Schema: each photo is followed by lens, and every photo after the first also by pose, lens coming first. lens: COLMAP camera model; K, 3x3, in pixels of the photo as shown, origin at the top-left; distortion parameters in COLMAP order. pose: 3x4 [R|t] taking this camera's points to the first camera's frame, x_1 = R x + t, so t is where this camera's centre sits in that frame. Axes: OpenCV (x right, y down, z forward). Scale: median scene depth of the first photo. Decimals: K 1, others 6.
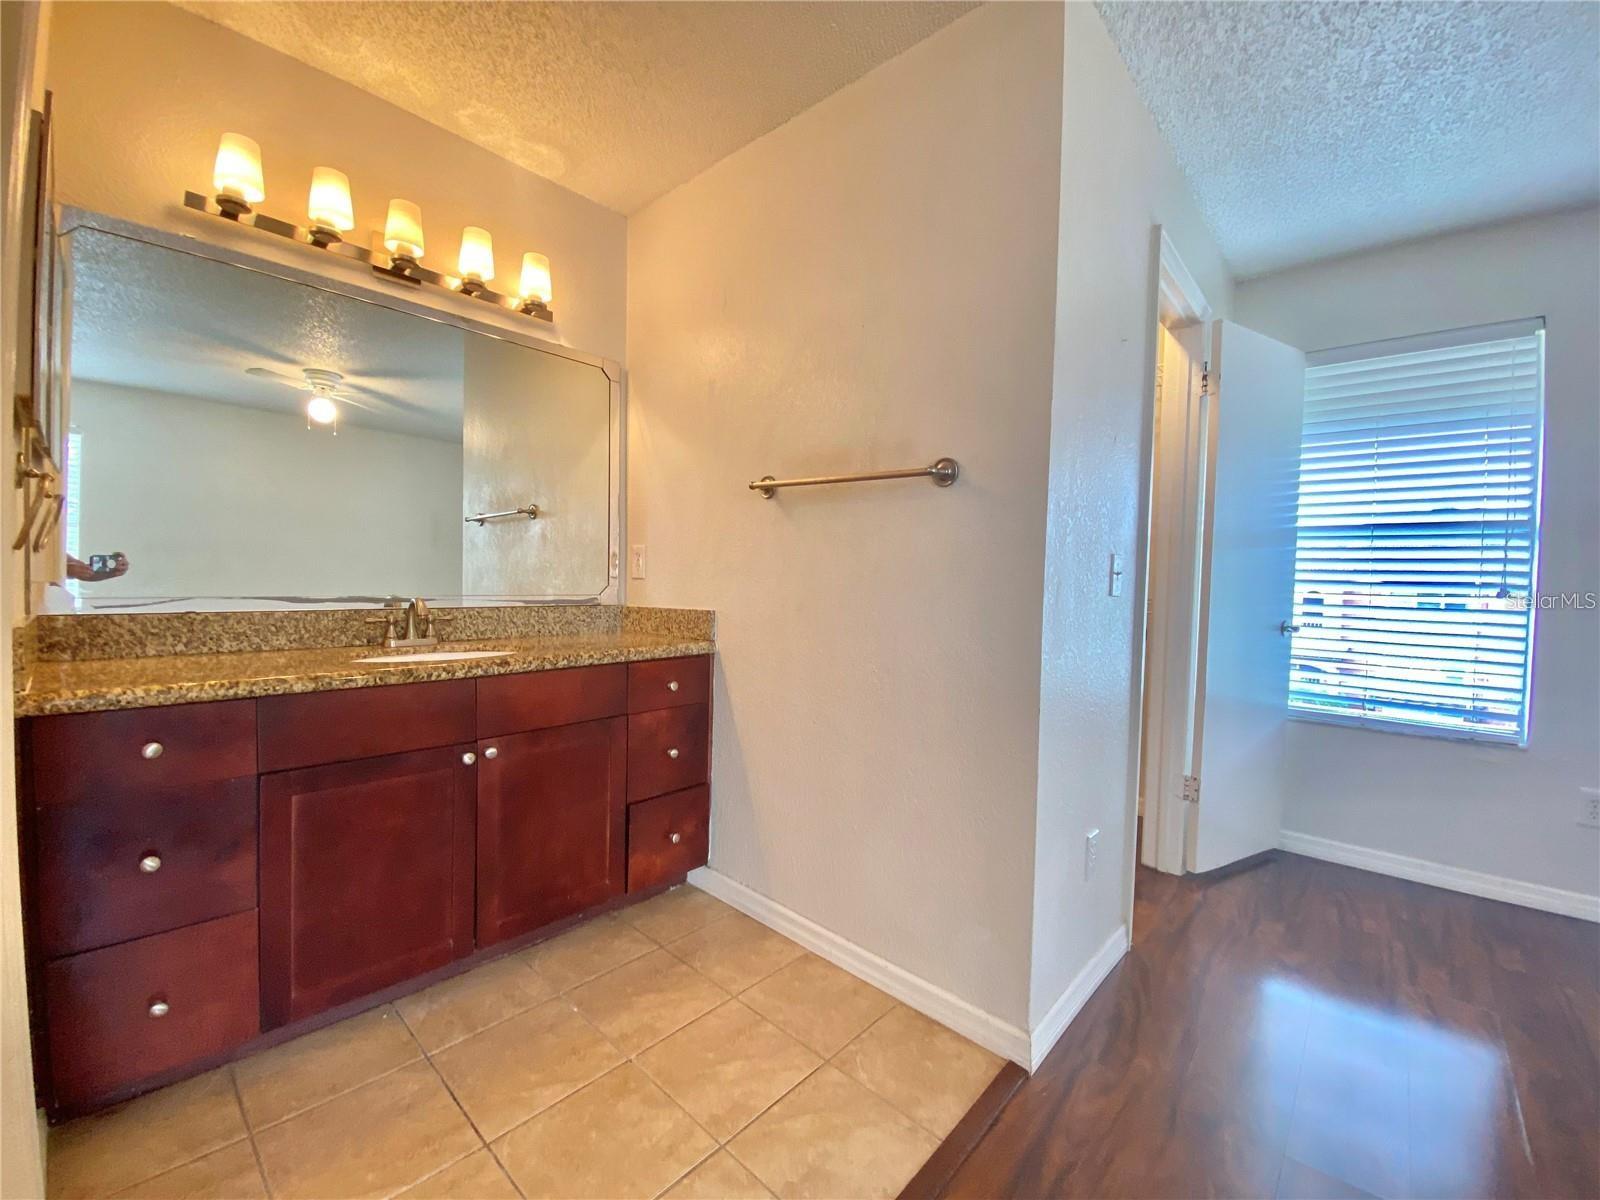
lens RADIAL K [[654.3, 0, 802.7], [0, 654.3, 596.4], [0, 0, 1]] dist [-0.002778, -0.003430]
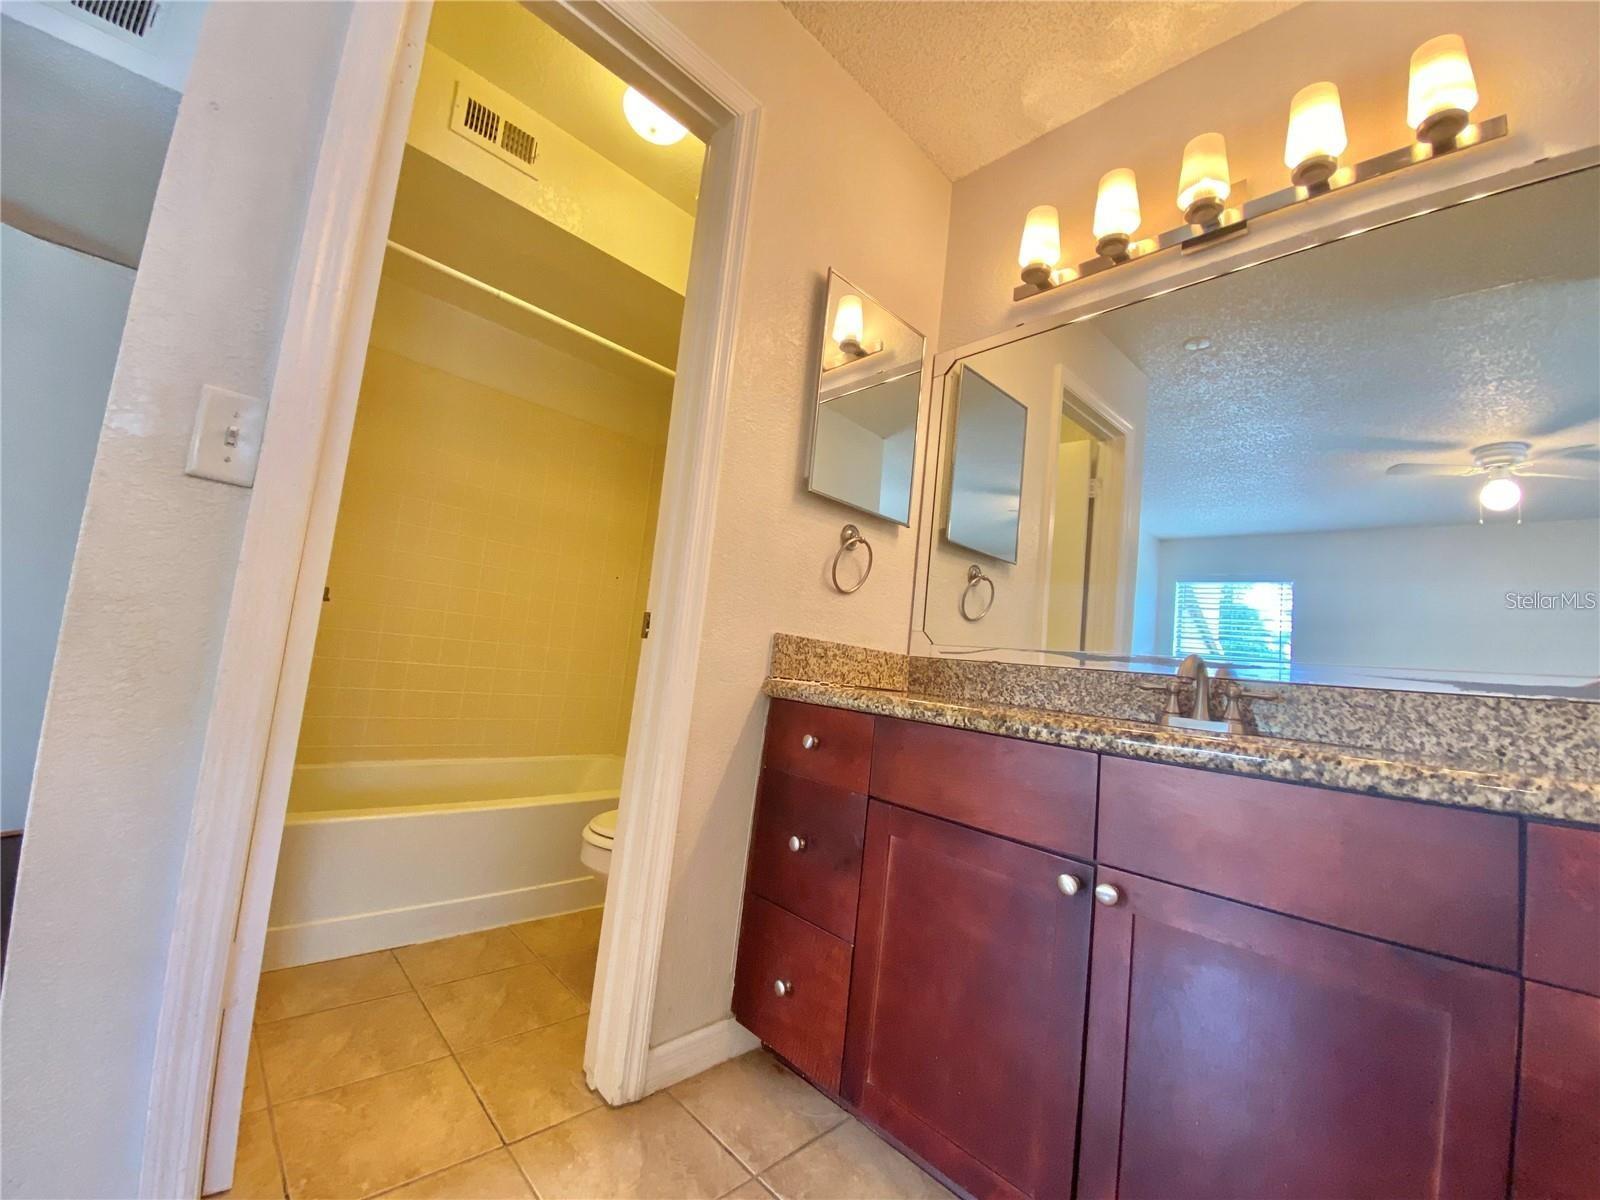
lens RADIAL K [[654.3, 0, 801.4], [0, 654.3, 606.6], [0, 0, 1]] dist [-0.002778, -0.003430]
pose [[-0.068236, -0.125641, -0.989726, 0.127163], [-0.134233, 0.984174, -0.115682, 0.102098], [0.988598, 0.124960, -0.084022, 0.787203]]
